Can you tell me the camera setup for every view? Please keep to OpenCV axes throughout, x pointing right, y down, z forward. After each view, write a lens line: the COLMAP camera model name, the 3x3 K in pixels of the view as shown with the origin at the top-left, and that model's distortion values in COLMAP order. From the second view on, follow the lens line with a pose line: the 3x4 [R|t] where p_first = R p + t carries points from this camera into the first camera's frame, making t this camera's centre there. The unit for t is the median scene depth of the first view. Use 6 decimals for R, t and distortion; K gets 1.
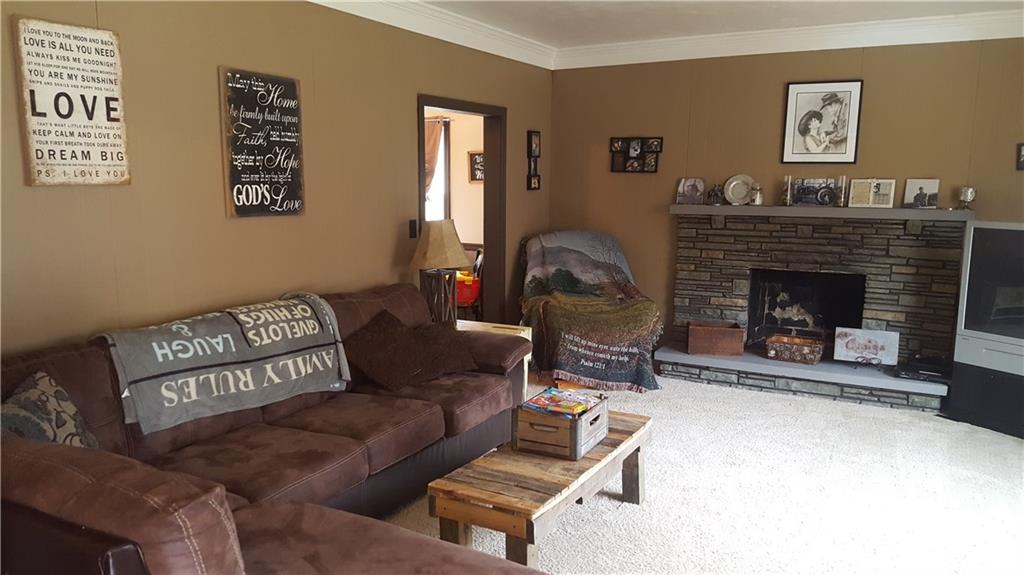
lens RADIAL K [[763.7, 0, 506.6], [0, 763.7, 298.4], [0, 0, 1]] dist [0.101226, -0.171484]
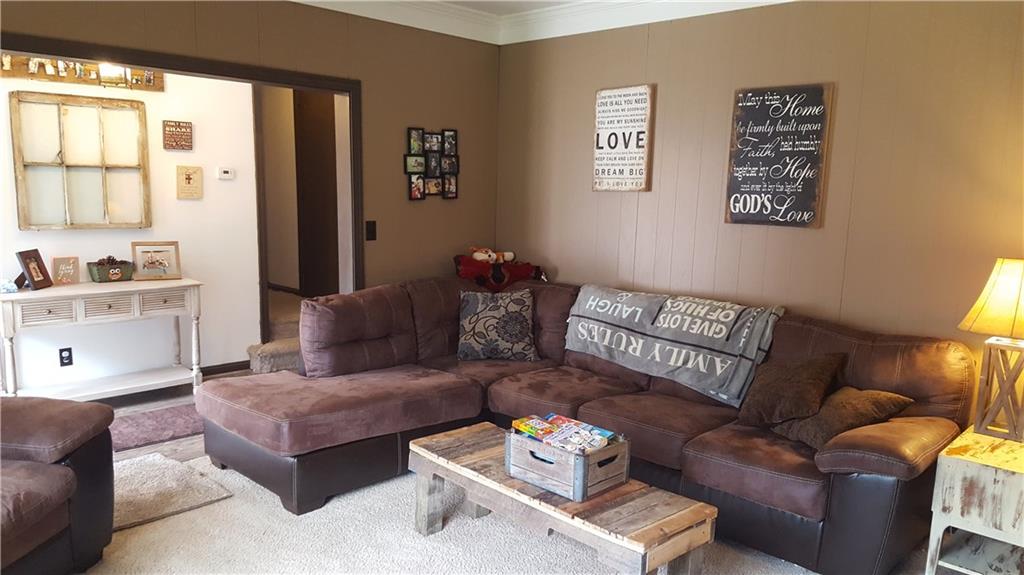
lens RADIAL K [[763.7, 0, 506.6], [0, 763.7, 298.4], [0, 0, 1]] dist [0.101226, -0.171484]
pose [[-0.286318, 0.128576, -0.949468, 0.582834], [-0.170351, 0.968336, 0.182502, -0.105540], [0.942869, 0.213996, -0.255349, 0.716816]]
